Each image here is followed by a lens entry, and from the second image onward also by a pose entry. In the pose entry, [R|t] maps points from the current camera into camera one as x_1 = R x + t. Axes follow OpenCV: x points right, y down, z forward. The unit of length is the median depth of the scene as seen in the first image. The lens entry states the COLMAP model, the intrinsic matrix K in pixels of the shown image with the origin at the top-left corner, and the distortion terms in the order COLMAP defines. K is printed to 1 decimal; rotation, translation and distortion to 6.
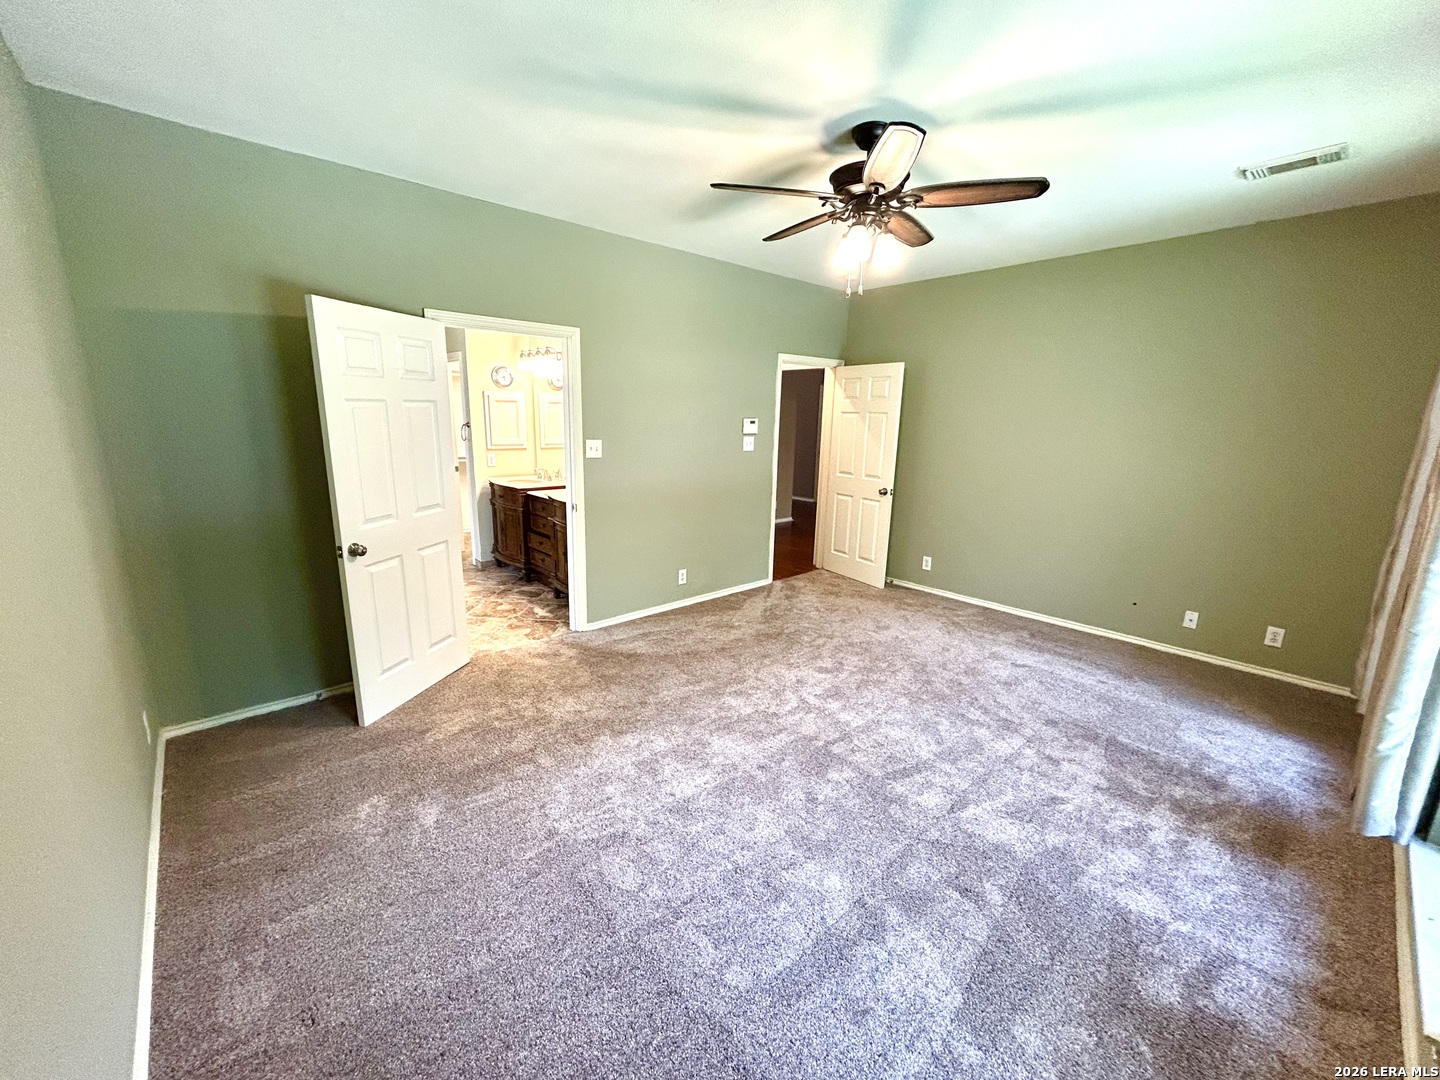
lens RADIAL K [[577.6, 0, 717.4], [0, 577.6, 537.8], [0, 0, 1]] dist [-0.000008, 0.000199]
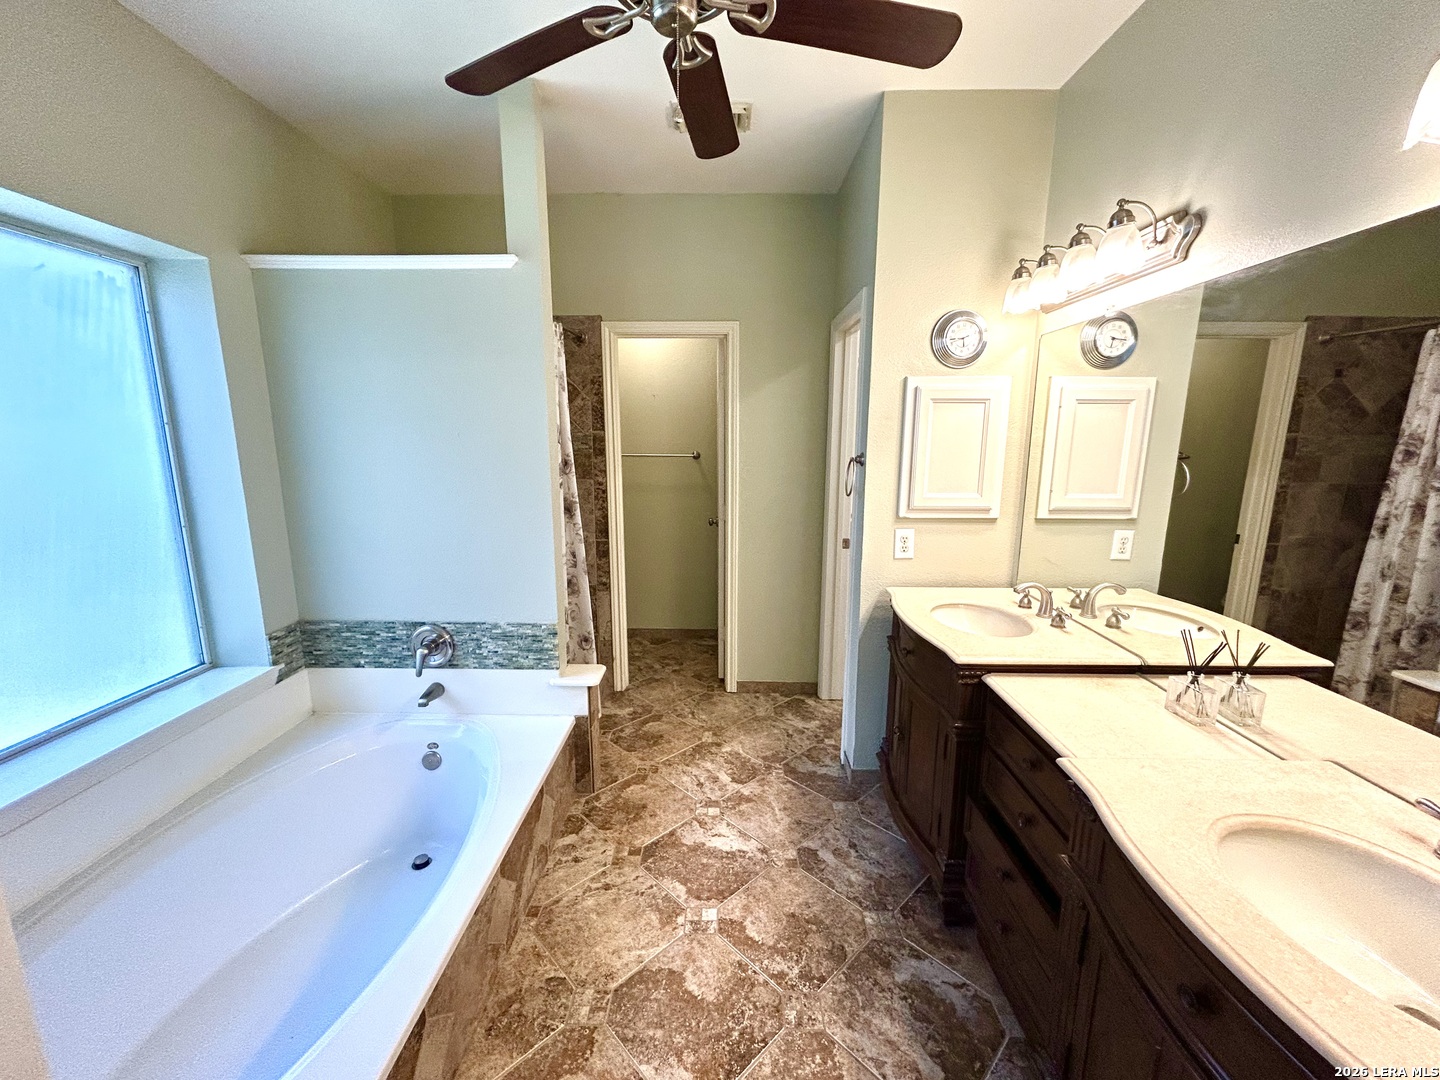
lens RADIAL K [[577.6, 0, 720.3], [0, 577.6, 541.8], [0, 0, 1]] dist [-0.000008, 0.000199]
pose [[0.733035, 0.107502, -0.671642, -0.223566], [-0.130936, 0.991266, 0.015756, -0.133640], [0.667469, 0.076392, 0.740709, 0.644275]]
